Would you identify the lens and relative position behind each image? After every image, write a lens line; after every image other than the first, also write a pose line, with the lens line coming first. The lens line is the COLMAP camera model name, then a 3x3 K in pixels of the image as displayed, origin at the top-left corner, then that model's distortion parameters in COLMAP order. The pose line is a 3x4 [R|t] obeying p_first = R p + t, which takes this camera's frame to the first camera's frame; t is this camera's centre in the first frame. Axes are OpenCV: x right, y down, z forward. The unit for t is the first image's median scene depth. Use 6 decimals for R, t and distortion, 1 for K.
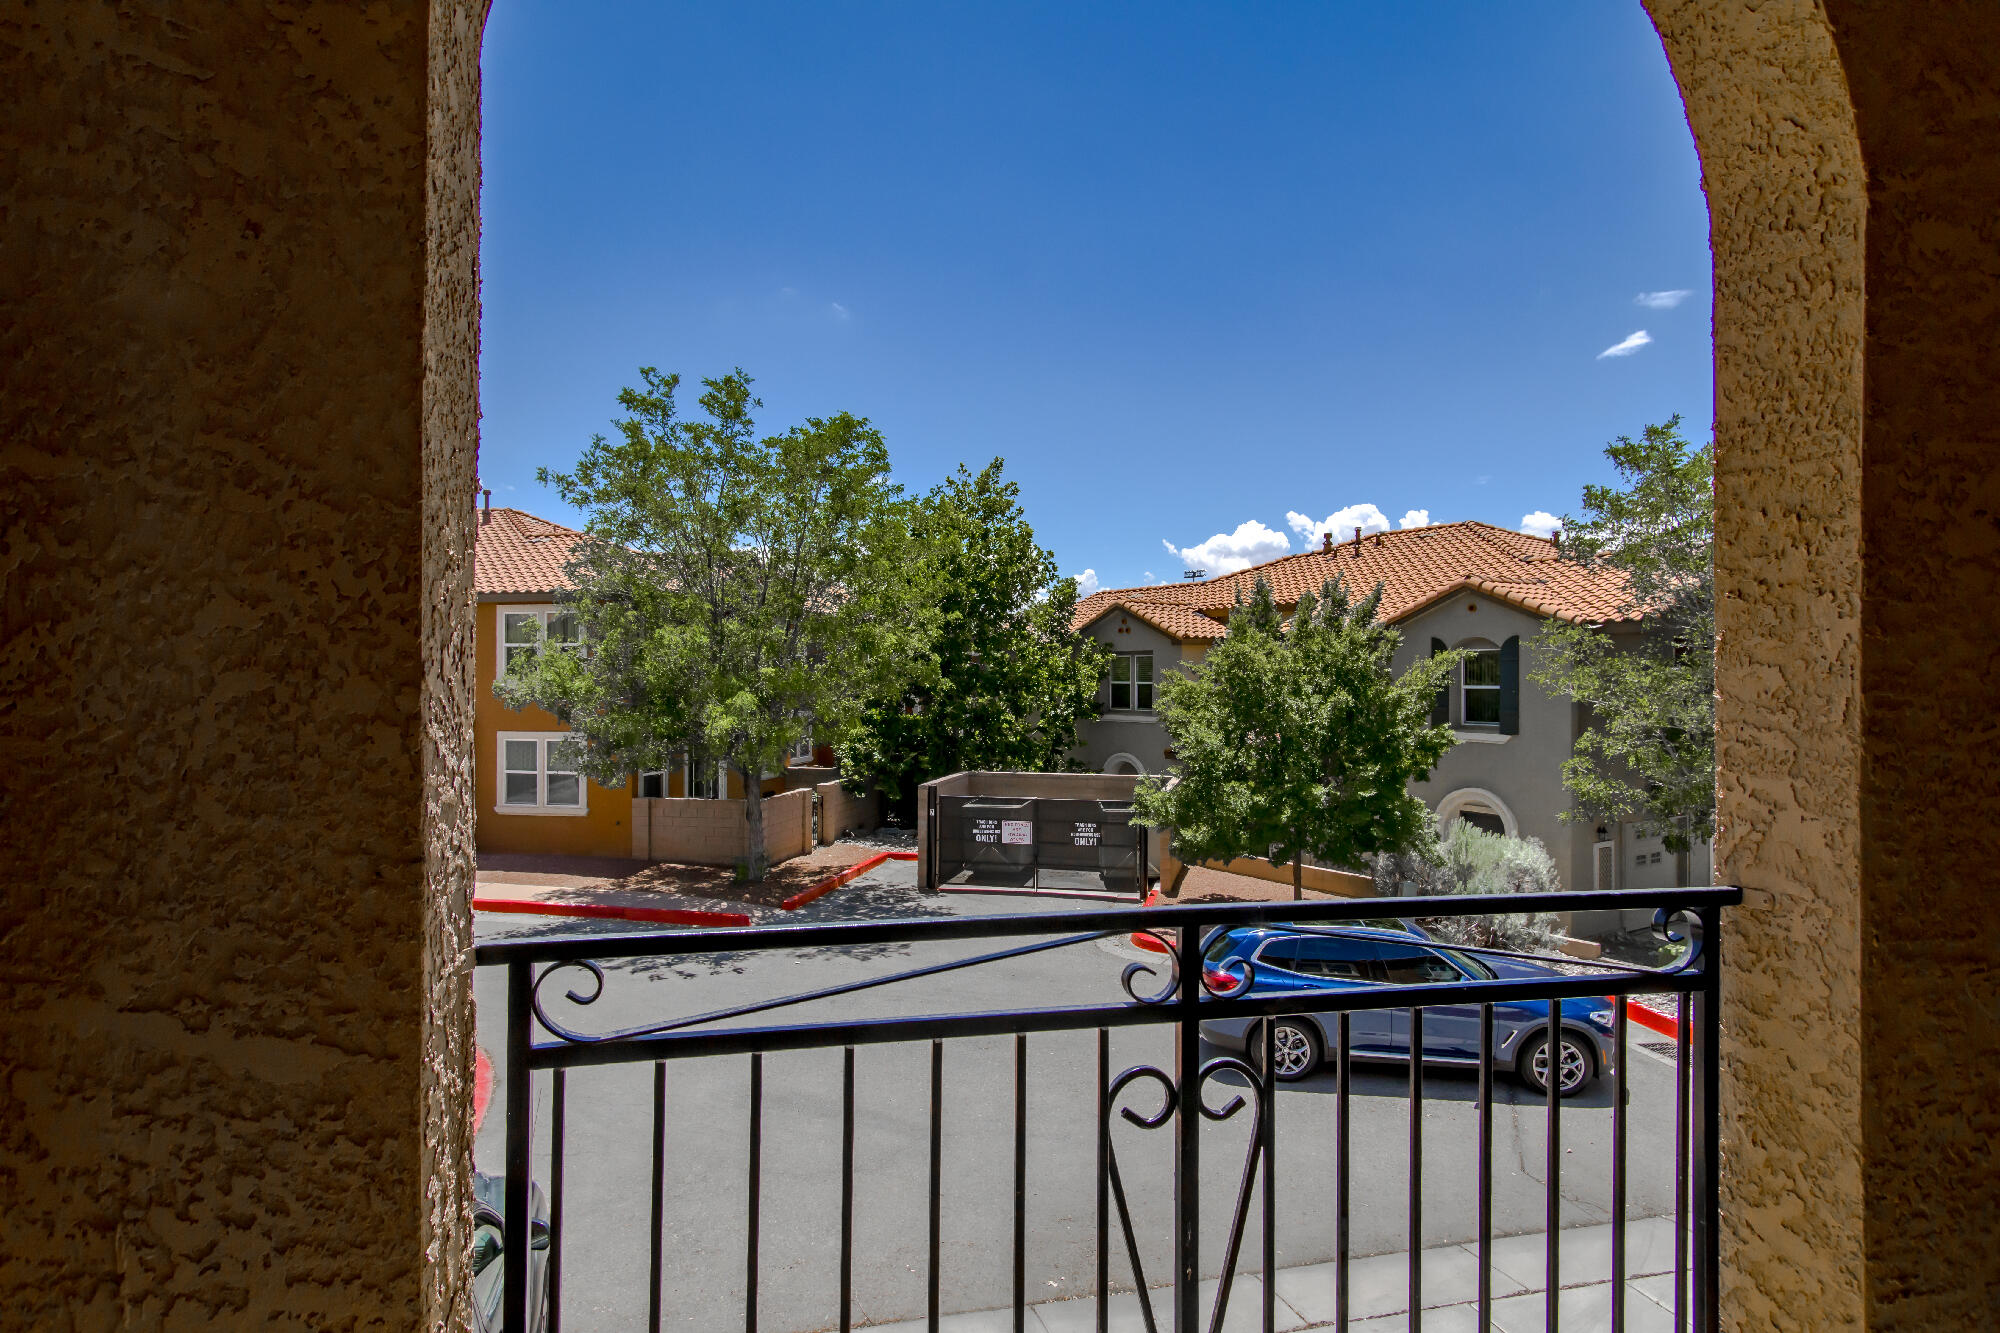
lens RADIAL K [[1125.6, 0, 993.1], [0, 1125.6, 671.7], [0, 0, 1]] dist [0.023316, -0.009075]
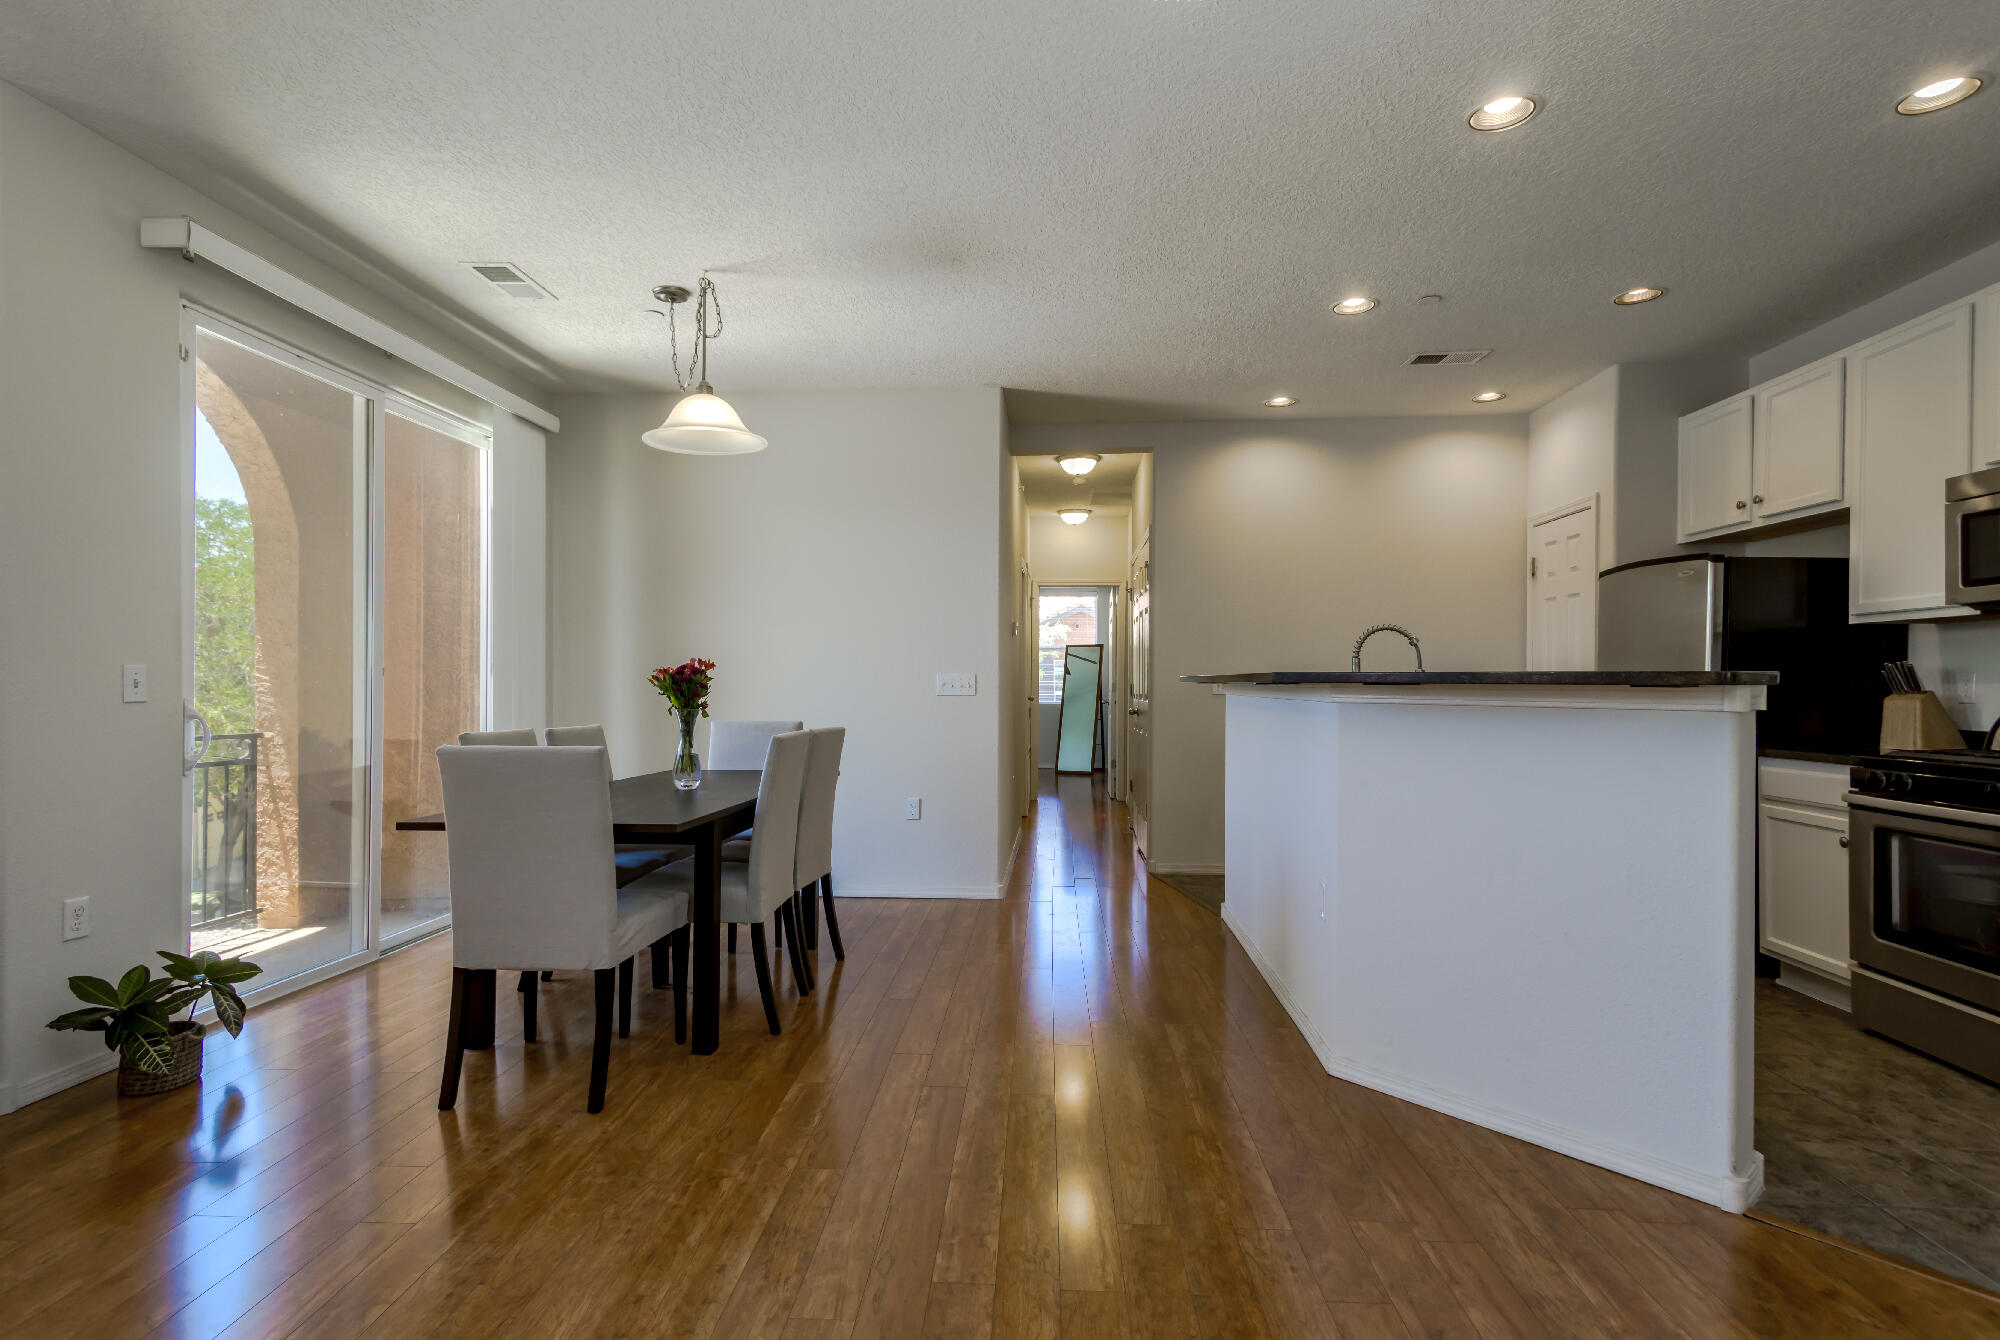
lens RADIAL K [[985.0, 0, 984.6], [0, 985.0, 683.9], [0, 0, 1]] dist [0.015138, -0.003004]
pose [[0.333552, -0.004786, 0.942719, -0.088506], [-0.004994, 0.999964, 0.006844, 0.000402], [-0.942718, -0.006990, 0.333516, -0.126500]]
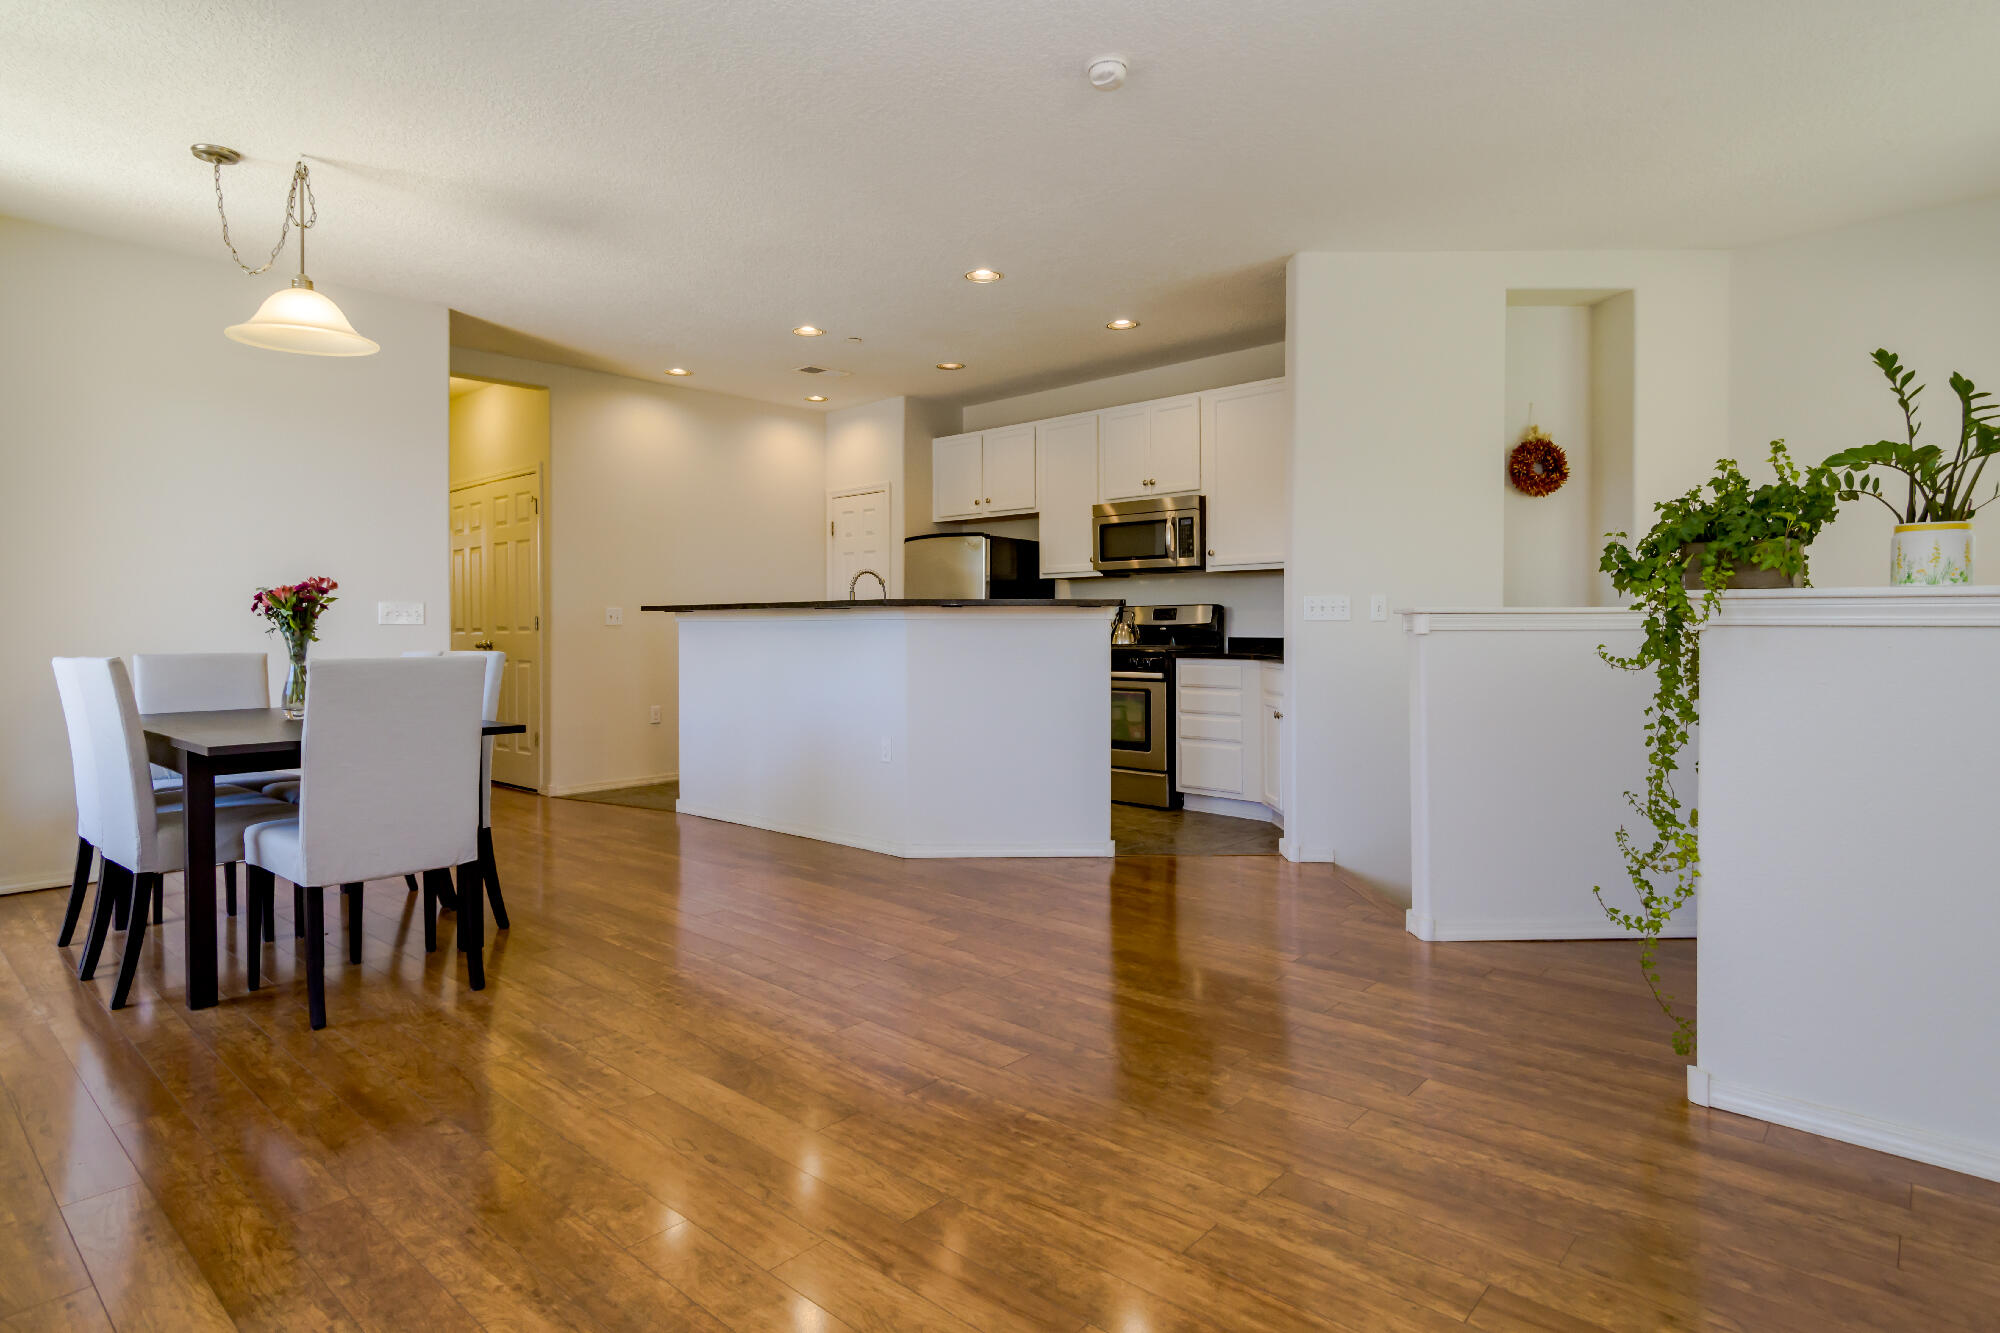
lens RADIAL K [[1084.7, 0, 1014.0], [0, 1084.7, 630.3], [0, 0, 1]] dist [0.022132, 0.003138]
pose [[-0.537794, -0.003910, 0.843067, -0.138089], [-0.001527, 0.999992, 0.003663, 0.004067], [-0.843075, 0.000683, -0.537796, -0.046069]]
